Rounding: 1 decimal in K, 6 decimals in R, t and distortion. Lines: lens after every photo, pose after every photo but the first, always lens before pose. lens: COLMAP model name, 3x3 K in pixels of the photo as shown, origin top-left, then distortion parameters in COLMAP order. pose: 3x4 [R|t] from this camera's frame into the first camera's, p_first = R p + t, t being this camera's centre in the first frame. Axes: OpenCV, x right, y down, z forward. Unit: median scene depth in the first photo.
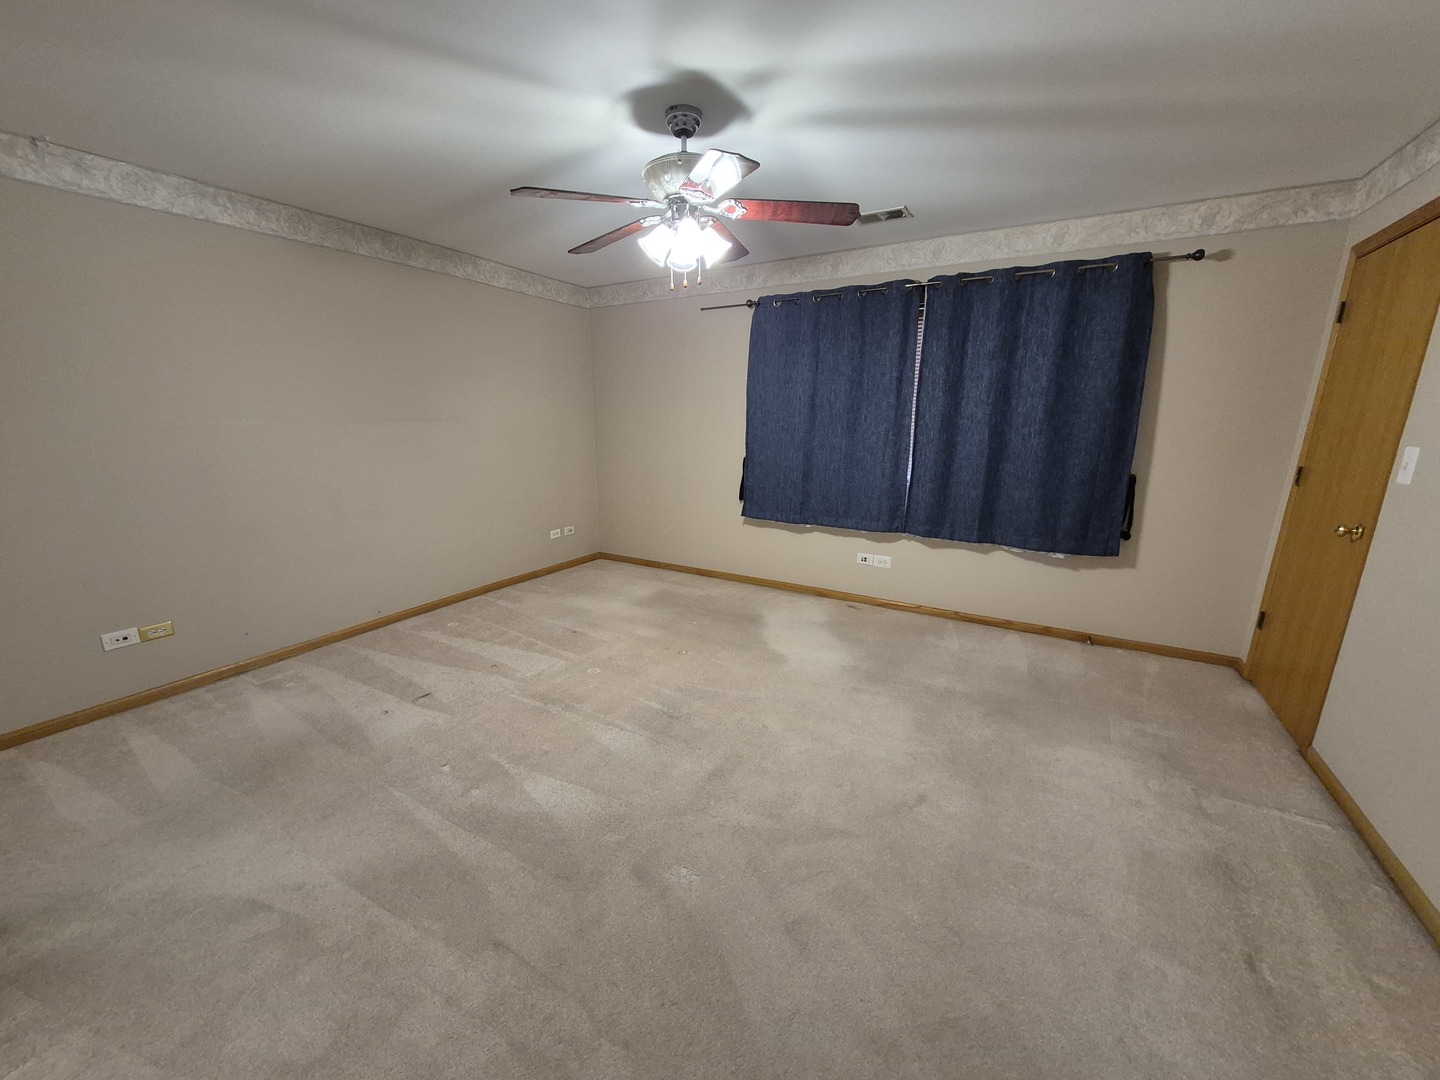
lens RADIAL K [[571.1, 0, 702.0], [0, 571.1, 562.0], [0, 0, 1]] dist [0.004500, -0.001949]
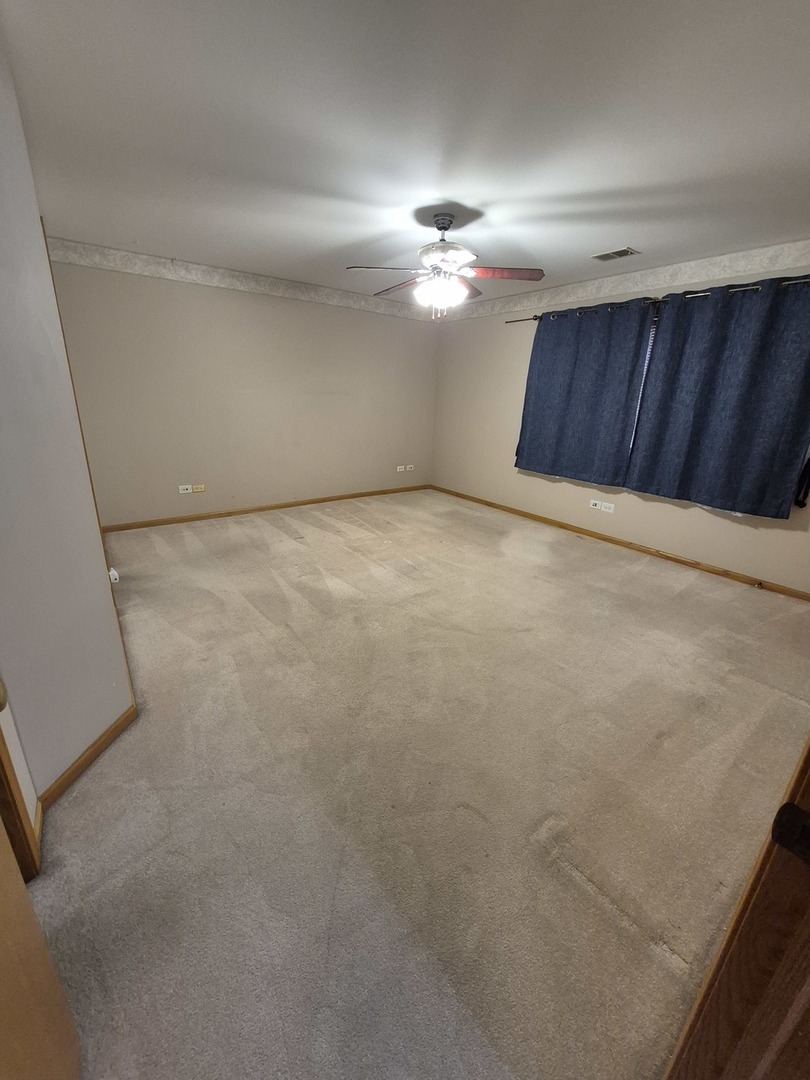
lens RADIAL K [[428.3, 0, 394.9], [0, 428.3, 538.2], [0, 0, 1]] dist [0.004500, -0.001949]
pose [[0.920416, 0.149868, -0.361073, 0.298550], [-0.125275, 0.987965, 0.090727, 0.056900], [0.370325, -0.038273, 0.928114, -0.205566]]
